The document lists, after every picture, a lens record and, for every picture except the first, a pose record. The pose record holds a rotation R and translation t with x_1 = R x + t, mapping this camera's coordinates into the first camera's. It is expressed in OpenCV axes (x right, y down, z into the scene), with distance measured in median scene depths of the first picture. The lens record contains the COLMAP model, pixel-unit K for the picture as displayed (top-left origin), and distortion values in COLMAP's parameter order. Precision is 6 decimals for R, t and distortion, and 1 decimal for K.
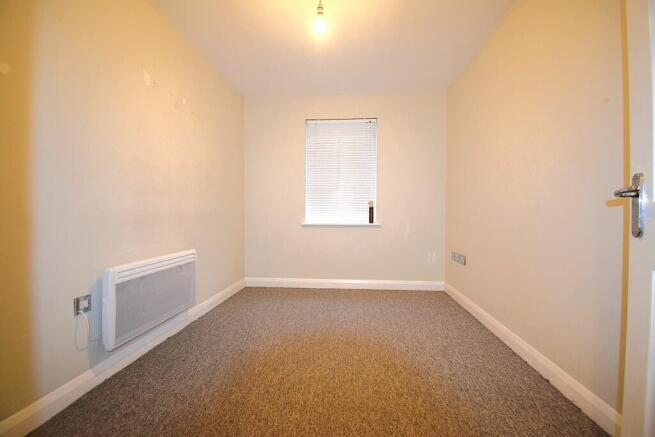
lens RADIAL K [[286.5, 0, 330.9], [0, 286.5, 215.3], [0, 0, 1]] dist [-0.018435, -0.005654]
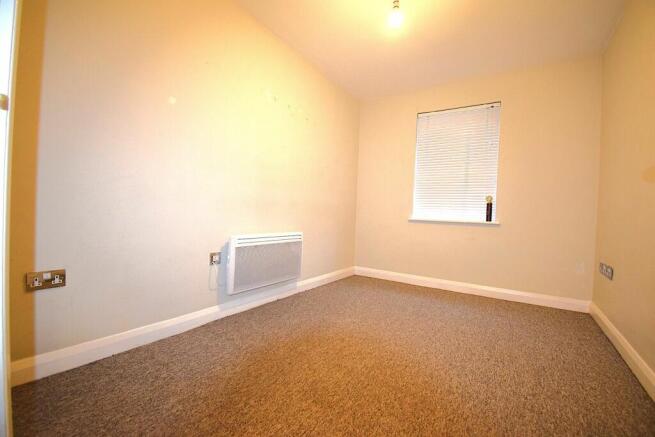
lens RADIAL K [[286.5, 0, 327.1], [0, 286.5, 214.0], [0, 0, 1]] dist [-0.018435, -0.005654]
pose [[0.874931, 0.034030, -0.483050, 0.208625], [-0.040917, 0.999156, -0.003722, 0.047095], [0.482515, 0.023021, 0.875585, -0.009724]]
